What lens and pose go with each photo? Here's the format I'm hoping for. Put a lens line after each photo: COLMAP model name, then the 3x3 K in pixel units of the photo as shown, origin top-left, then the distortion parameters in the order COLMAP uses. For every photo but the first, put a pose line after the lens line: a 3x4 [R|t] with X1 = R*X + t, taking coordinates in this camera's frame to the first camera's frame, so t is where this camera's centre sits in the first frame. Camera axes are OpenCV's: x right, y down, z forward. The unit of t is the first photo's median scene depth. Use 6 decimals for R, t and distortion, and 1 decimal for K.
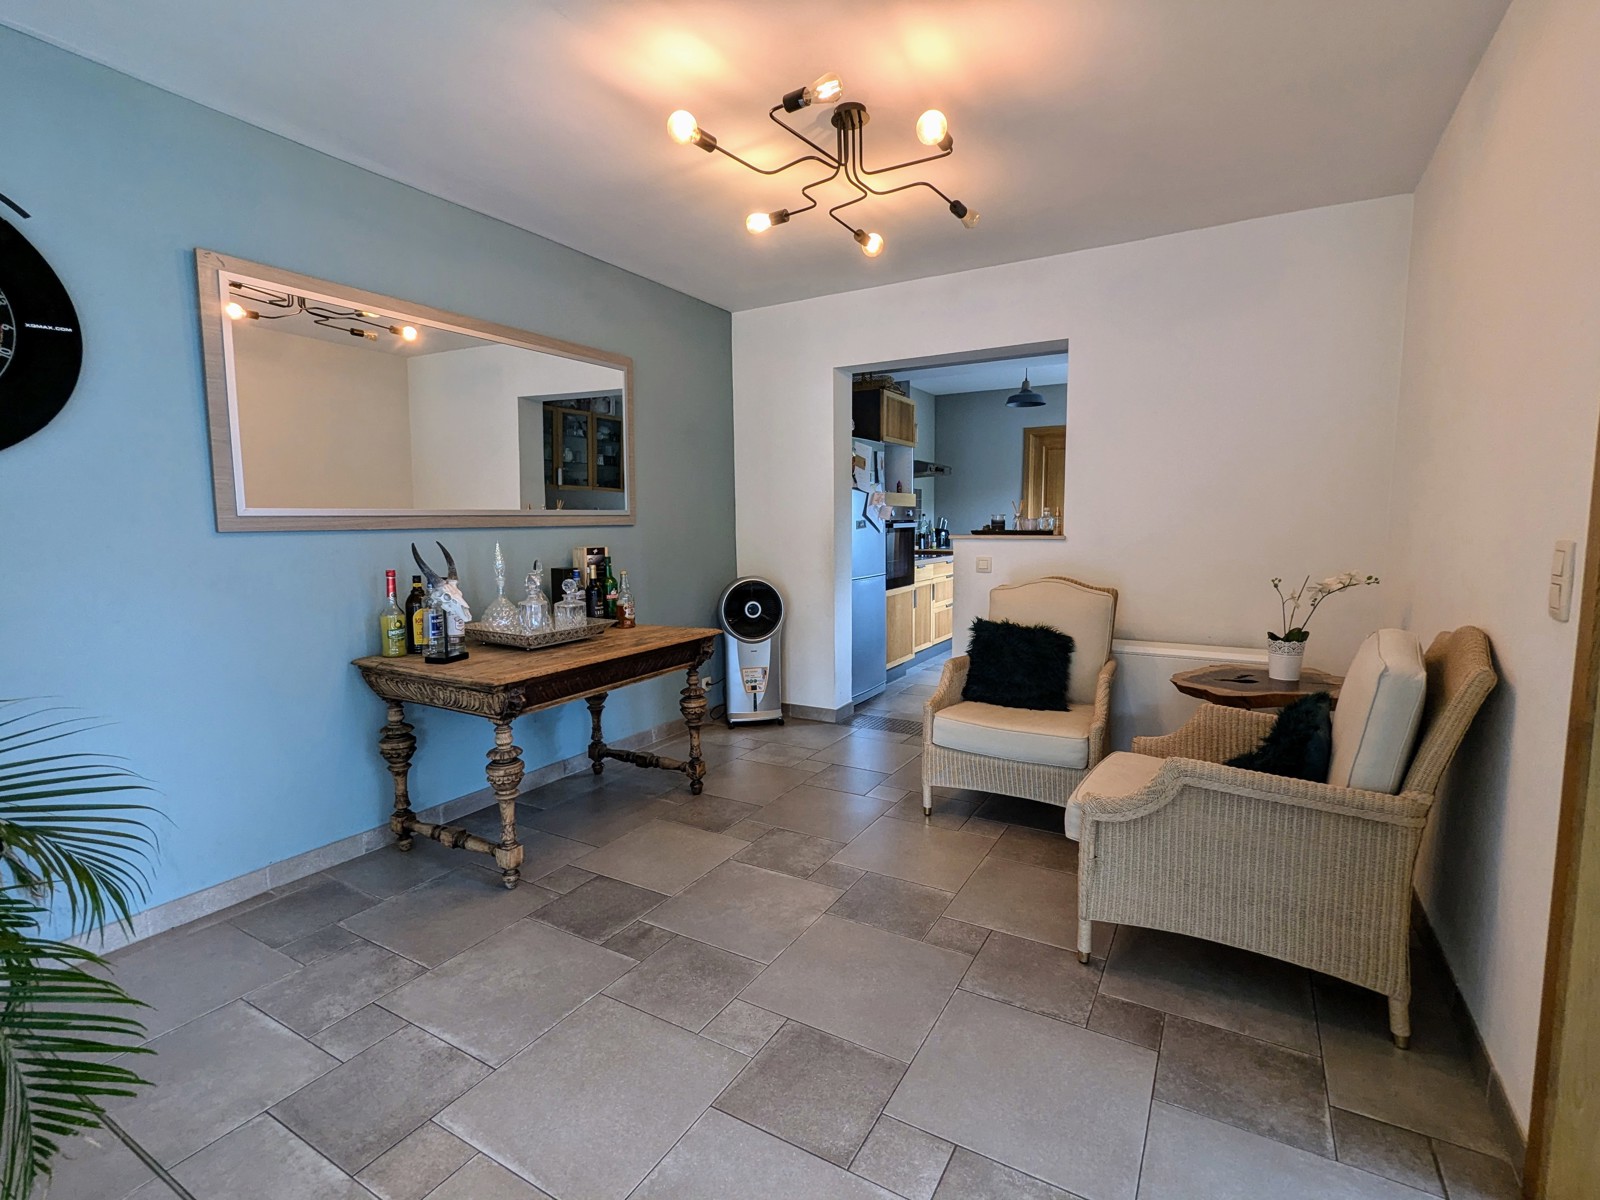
lens RADIAL K [[757.6, 0, 793.0], [0, 757.6, 601.7], [0, 0, 1]] dist [0.000567, 0.002472]
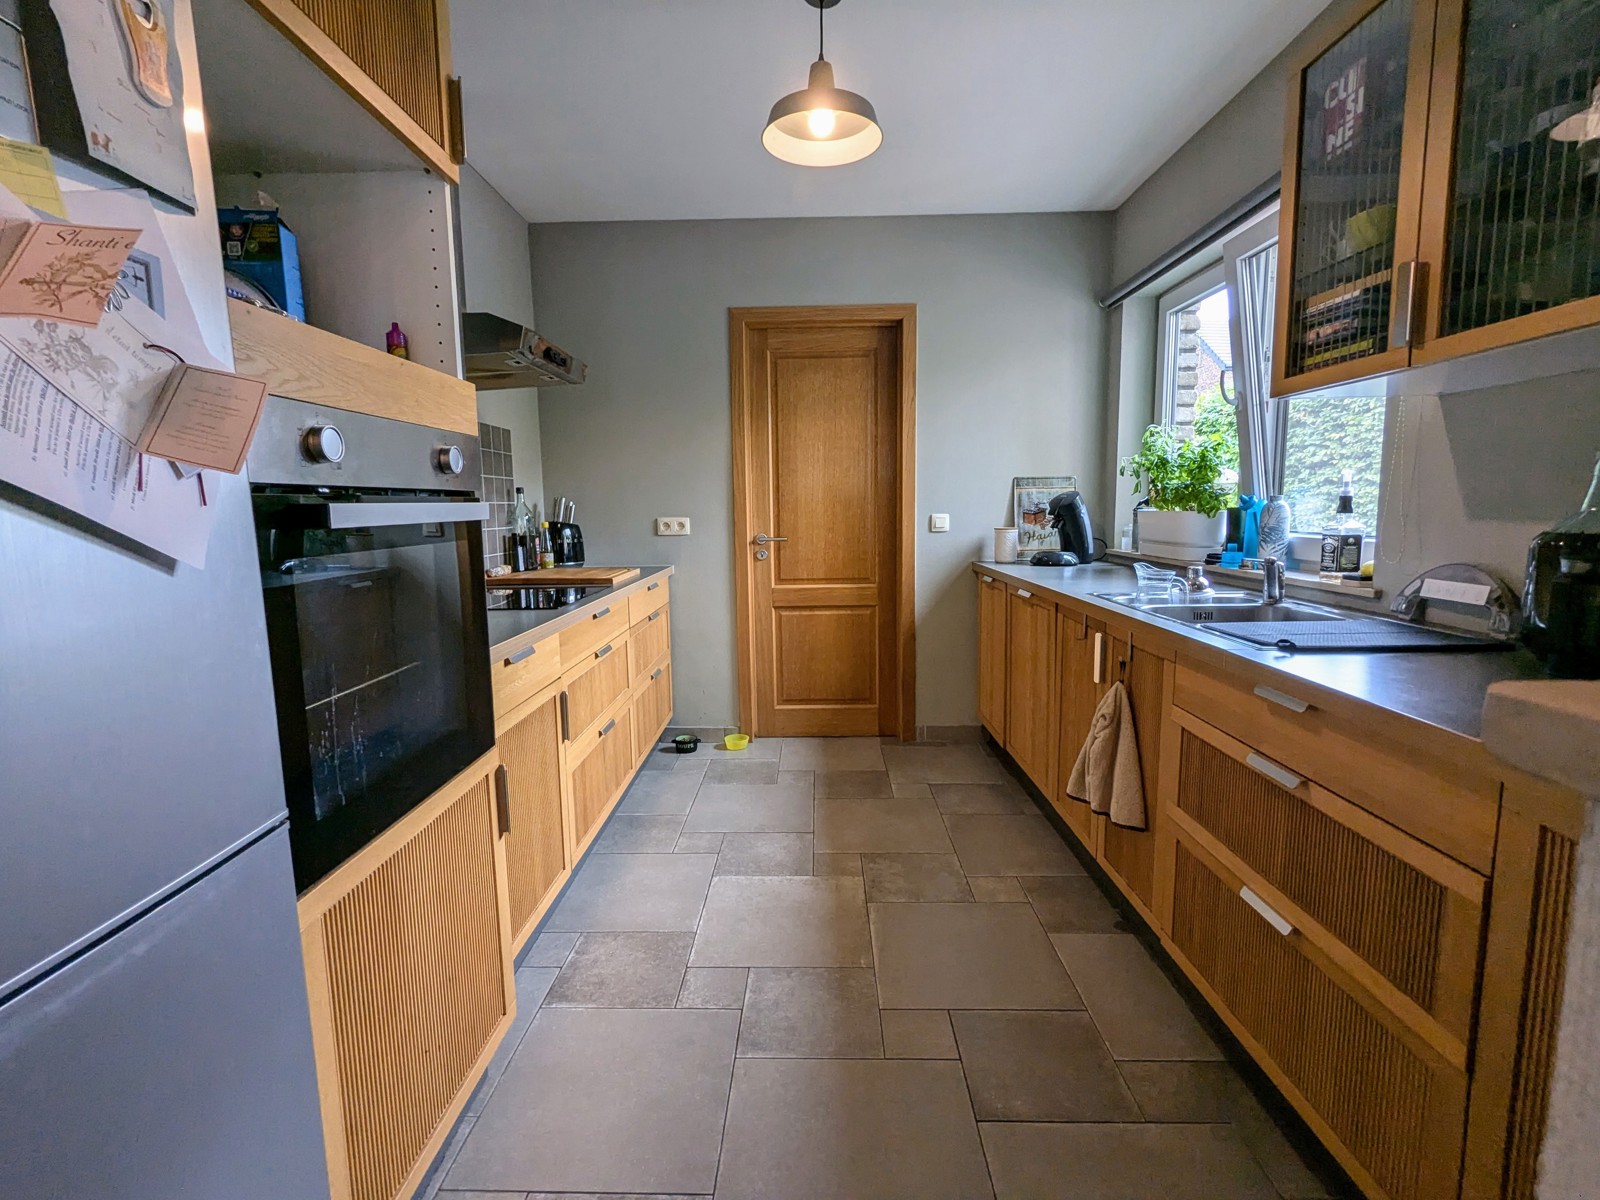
lens RADIAL K [[757.6, 0, 798.9], [0, 757.6, 600.5], [0, 0, 1]] dist [0.000567, 0.002472]
pose [[0.869669, -0.062897, 0.489611, 0.100652], [0.058667, 0.997989, 0.023997, -0.055686], [-0.490136, 0.007855, 0.871611, 0.573327]]
